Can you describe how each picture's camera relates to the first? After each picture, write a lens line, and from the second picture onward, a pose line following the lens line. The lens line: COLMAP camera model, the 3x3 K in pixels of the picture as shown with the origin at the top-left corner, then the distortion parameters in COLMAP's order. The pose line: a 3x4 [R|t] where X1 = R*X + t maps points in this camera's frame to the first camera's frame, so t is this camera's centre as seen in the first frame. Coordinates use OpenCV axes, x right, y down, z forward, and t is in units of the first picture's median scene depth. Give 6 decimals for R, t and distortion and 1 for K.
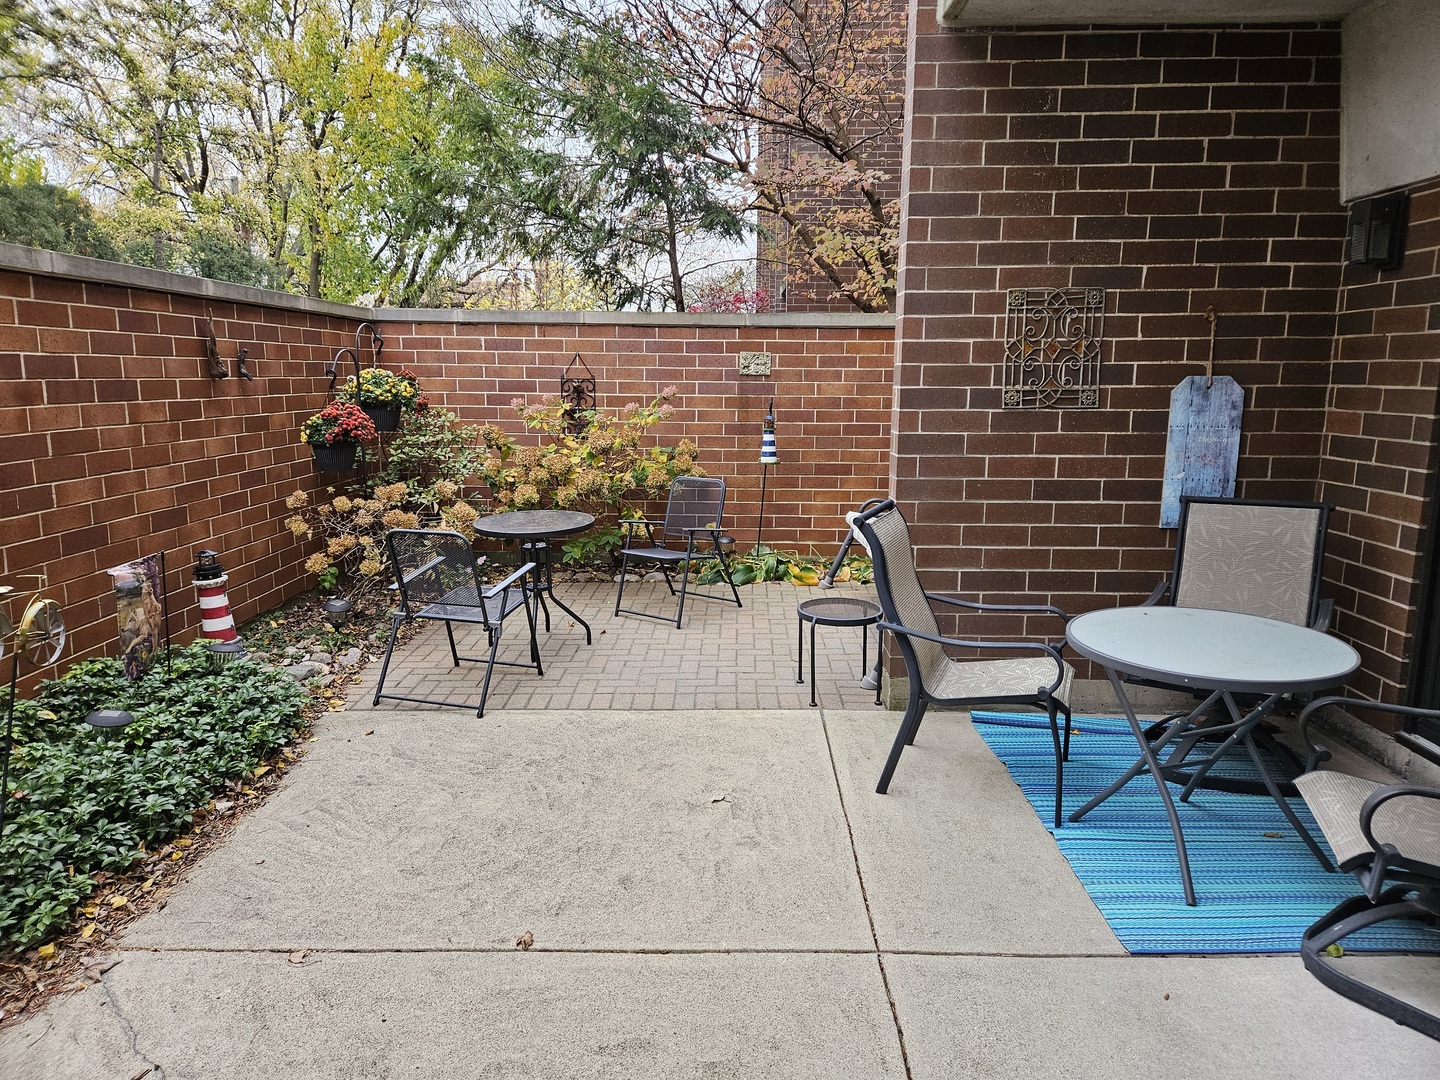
lens RADIAL K [[959.0, 0, 730.8], [0, 959.0, 545.1], [0, 0, 1]] dist [0.067661, -0.046572]
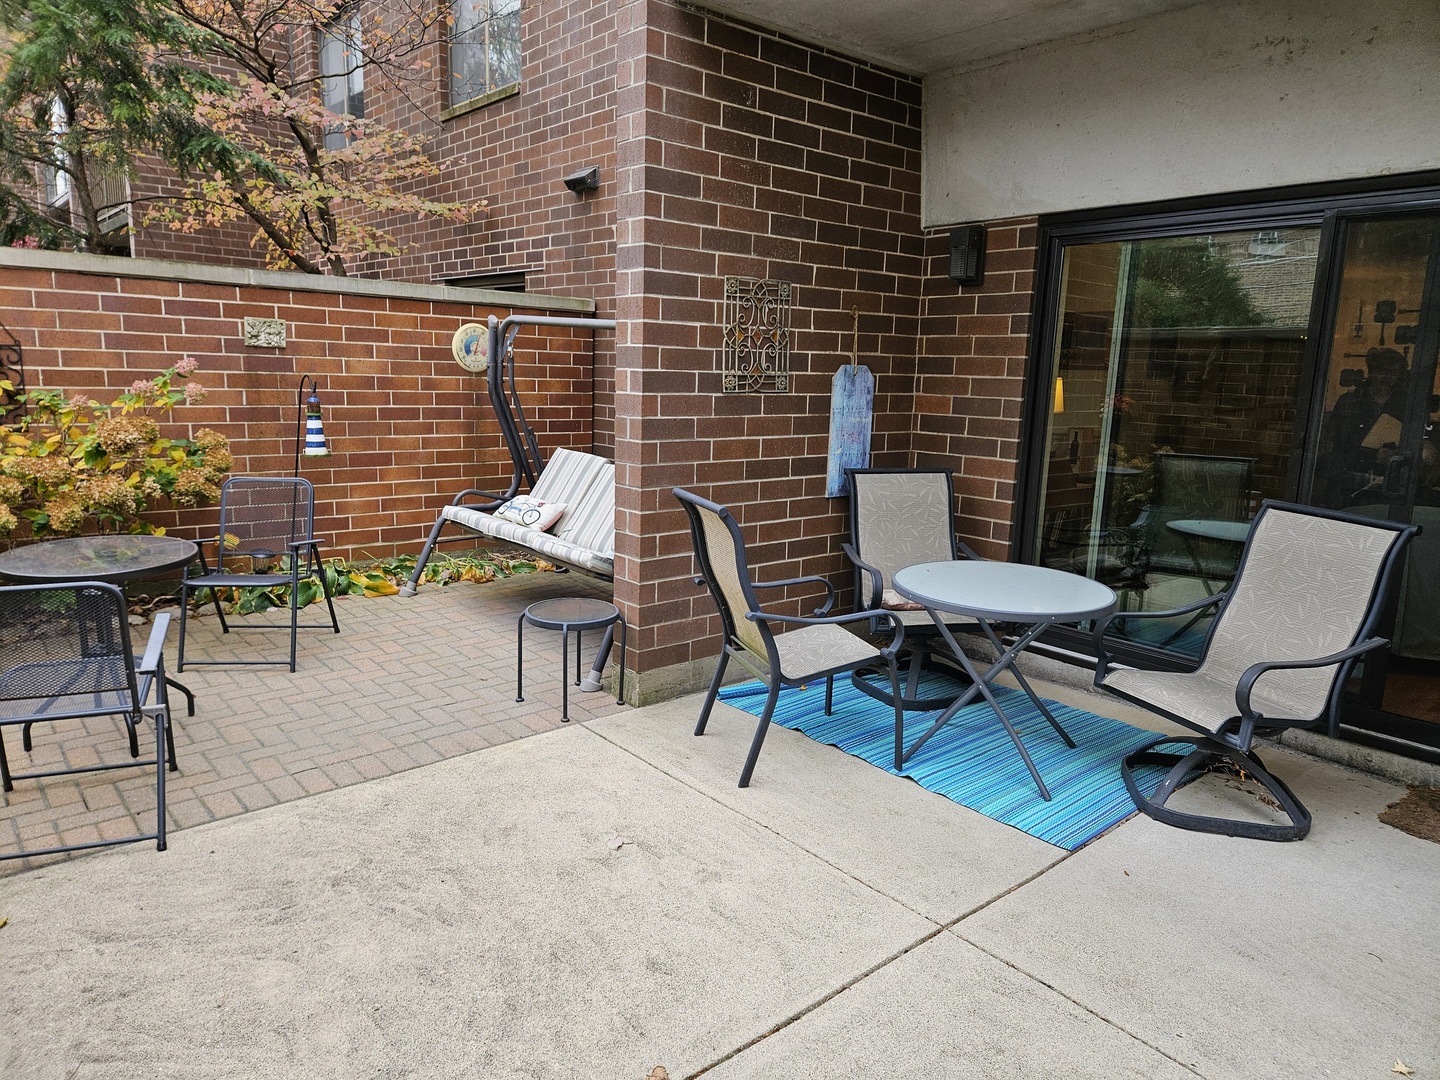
lens RADIAL K [[959.0, 0, 727.7], [0, 959.0, 543.5], [0, 0, 1]] dist [0.067661, -0.046572]
pose [[0.753753, -0.103857, 0.648899, -0.368115], [0.091387, 0.994404, 0.053002, -0.033332], [-0.650773, 0.019350, 0.759026, 0.209639]]
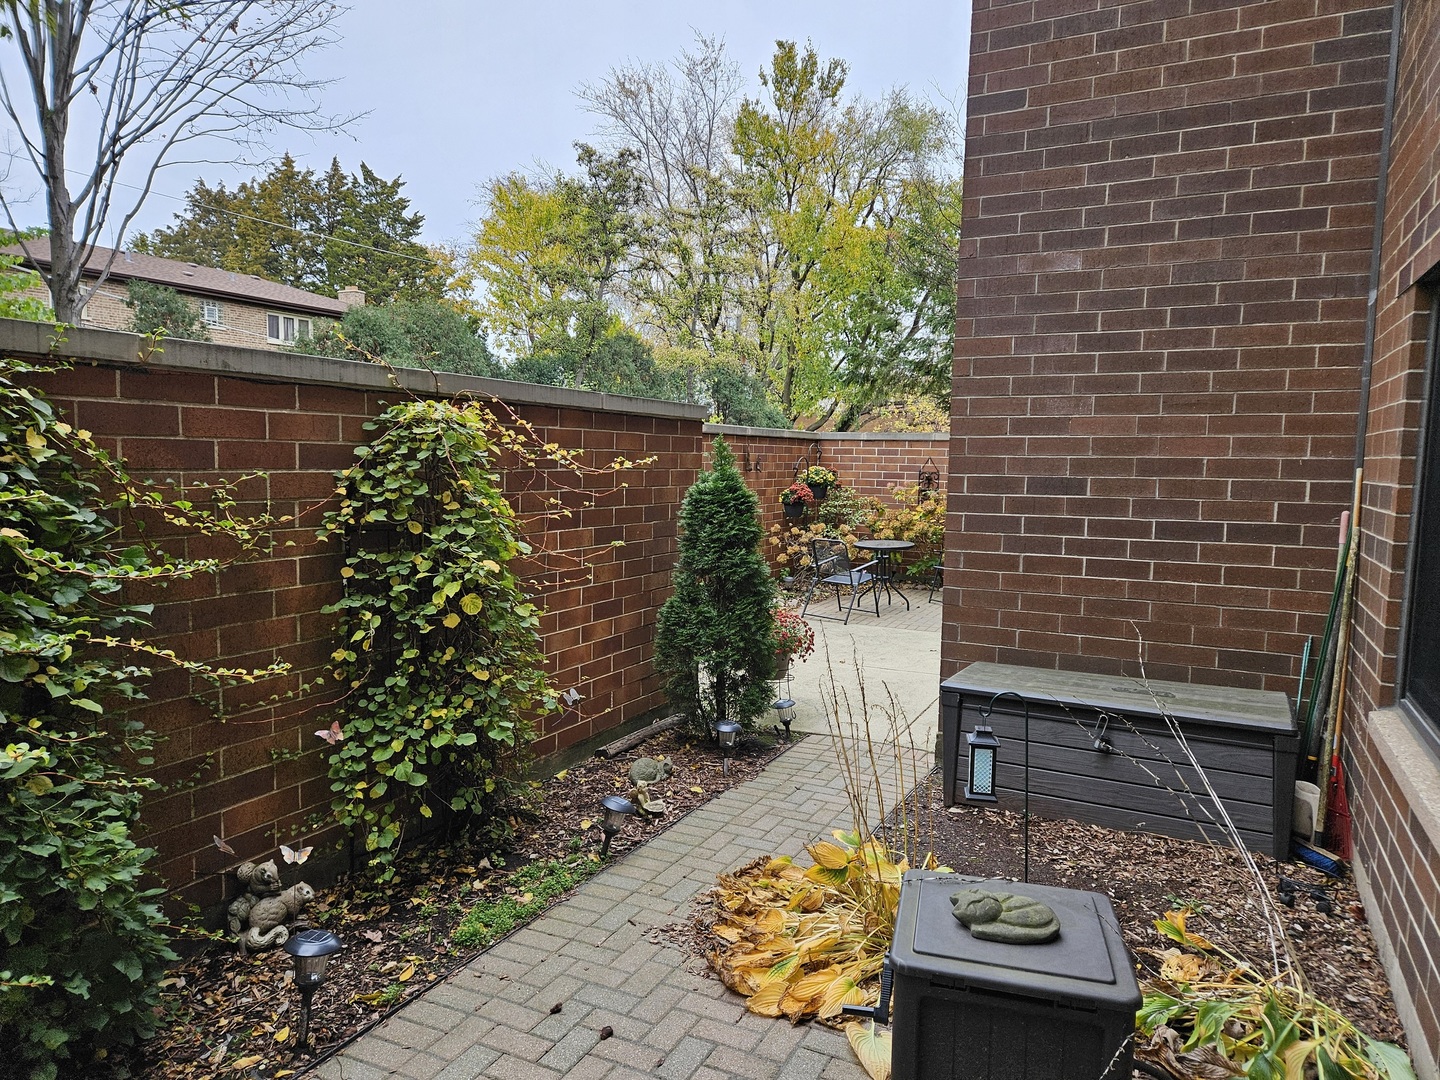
lens RADIAL K [[959.0, 0, 716.4], [0, 959.0, 544.1], [0, 0, 1]] dist [0.067661, -0.046572]
pose [[0.894593, 0.049878, -0.444089, 0.423282], [-0.089624, 0.993586, -0.068947, 0.165464], [0.437802, 0.101480, 0.893326, -1.060952]]
